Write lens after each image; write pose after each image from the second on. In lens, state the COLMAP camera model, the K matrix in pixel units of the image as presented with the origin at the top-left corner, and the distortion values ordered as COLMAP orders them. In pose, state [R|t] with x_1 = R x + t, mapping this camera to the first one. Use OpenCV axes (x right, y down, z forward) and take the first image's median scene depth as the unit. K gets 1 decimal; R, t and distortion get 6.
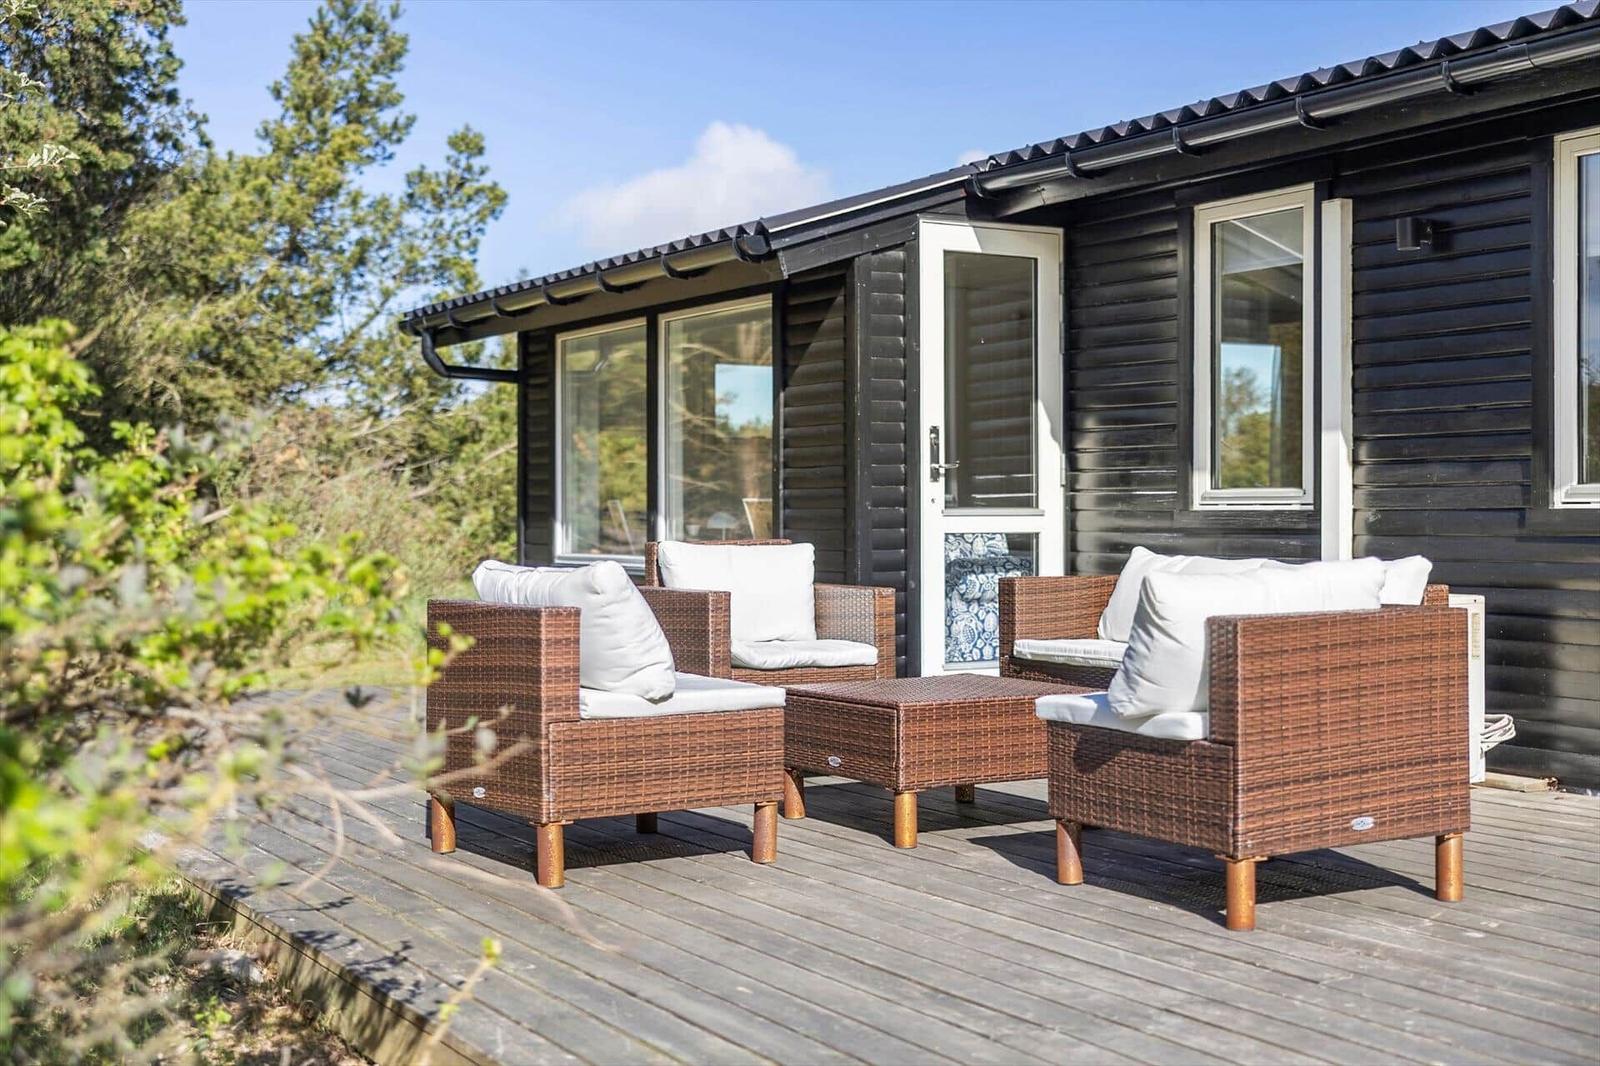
lens RADIAL K [[1979.0, 0, 802.5], [0, 1979.0, 531.3], [0, 0, 1]] dist [-0.006055, 0.000000]
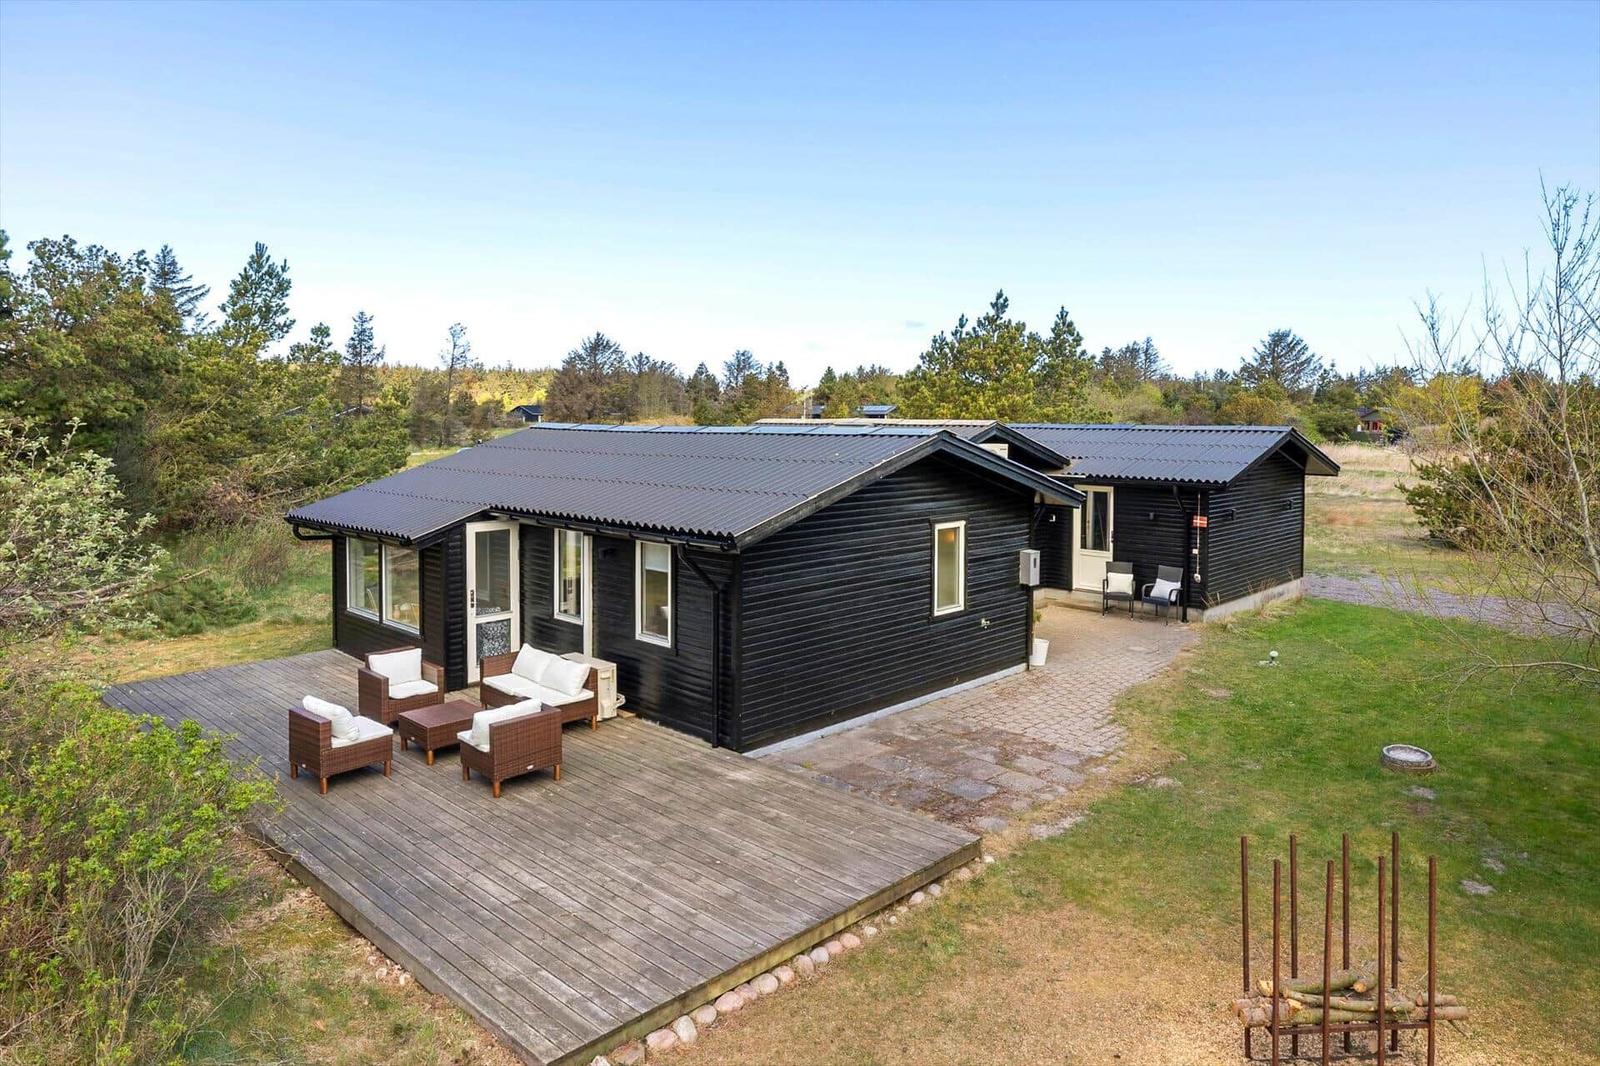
lens RADIAL K [[1034.2, 0, 796.8], [0, 1034.2, 440.9], [0, 0, 1]] dist [0.001460, 0.000184]
pose [[0.968645, -0.005448, 0.248390, 0.053438], [-0.001687, 0.999592, 0.028502, -0.112436], [-0.248444, -0.028028, 0.968241, -0.231286]]
